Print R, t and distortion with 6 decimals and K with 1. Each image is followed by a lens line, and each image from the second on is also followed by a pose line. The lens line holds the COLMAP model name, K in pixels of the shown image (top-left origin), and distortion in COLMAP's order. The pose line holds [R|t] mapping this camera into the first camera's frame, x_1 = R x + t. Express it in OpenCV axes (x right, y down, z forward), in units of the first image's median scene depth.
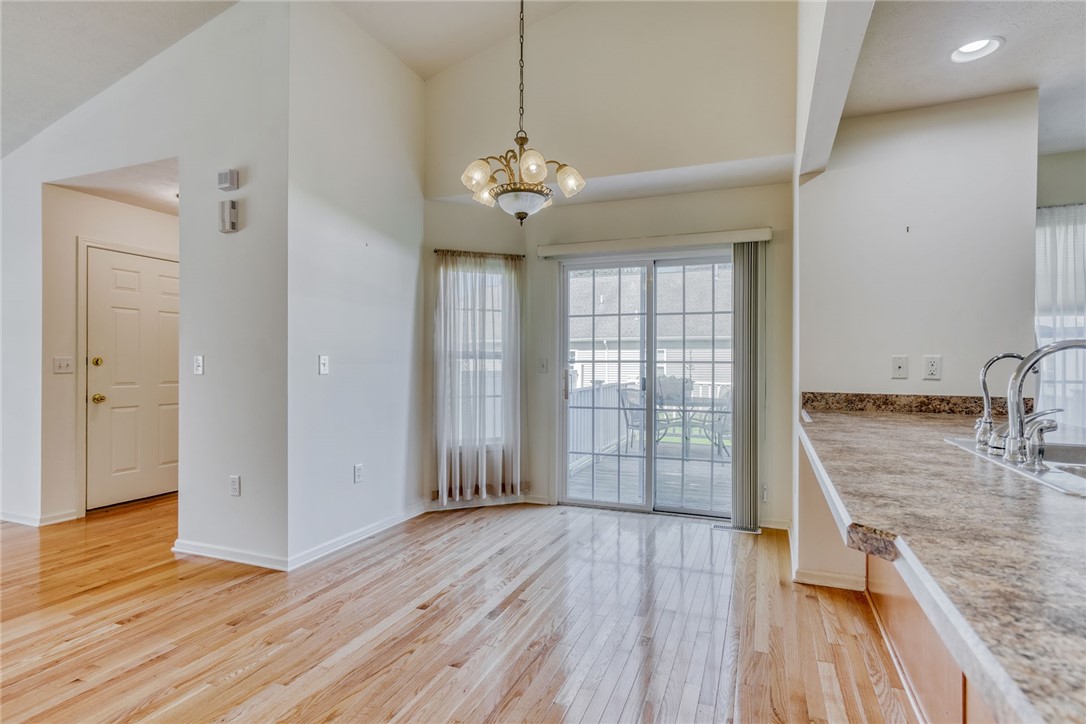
lens RADIAL K [[560.7, 0, 539.9], [0, 560.7, 364.1], [0, 0, 1]] dist [-0.003426, 0.007615]
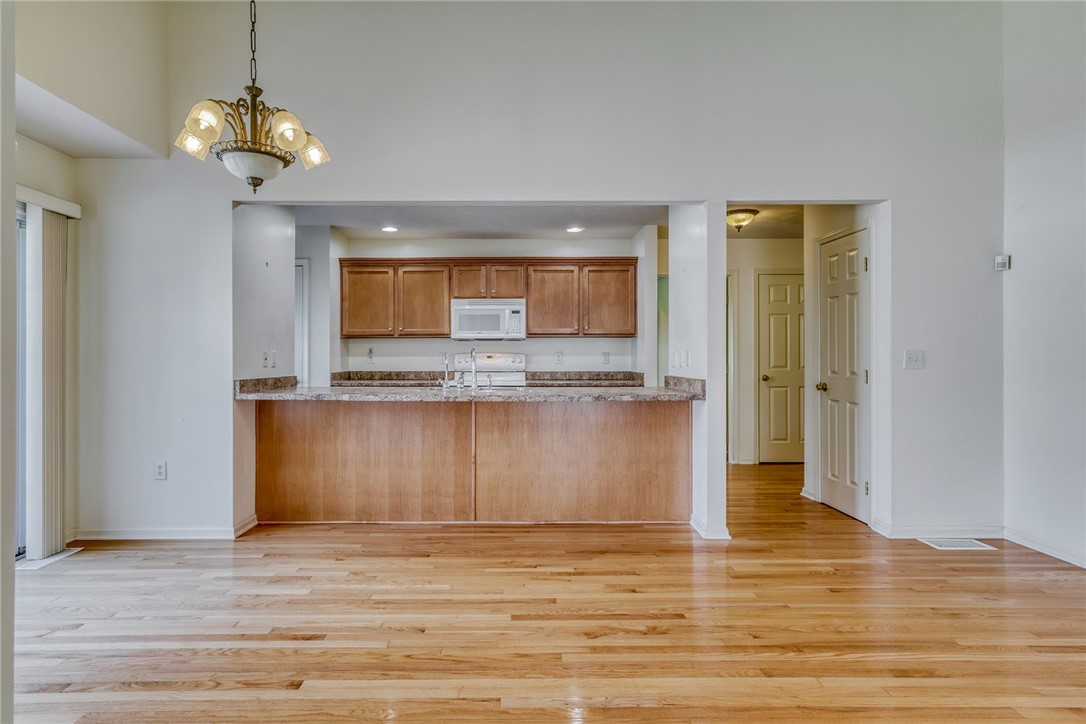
lens RADIAL K [[575.3, 0, 518.0], [0, 575.3, 355.6], [0, 0, 1]] dist [-0.002068, 0.001043]
pose [[-0.372334, -0.001272, 0.928098, -0.686494], [0.001993, 0.999996, 0.002170, -0.003754], [-0.928097, 0.002658, -0.372330, 0.670203]]
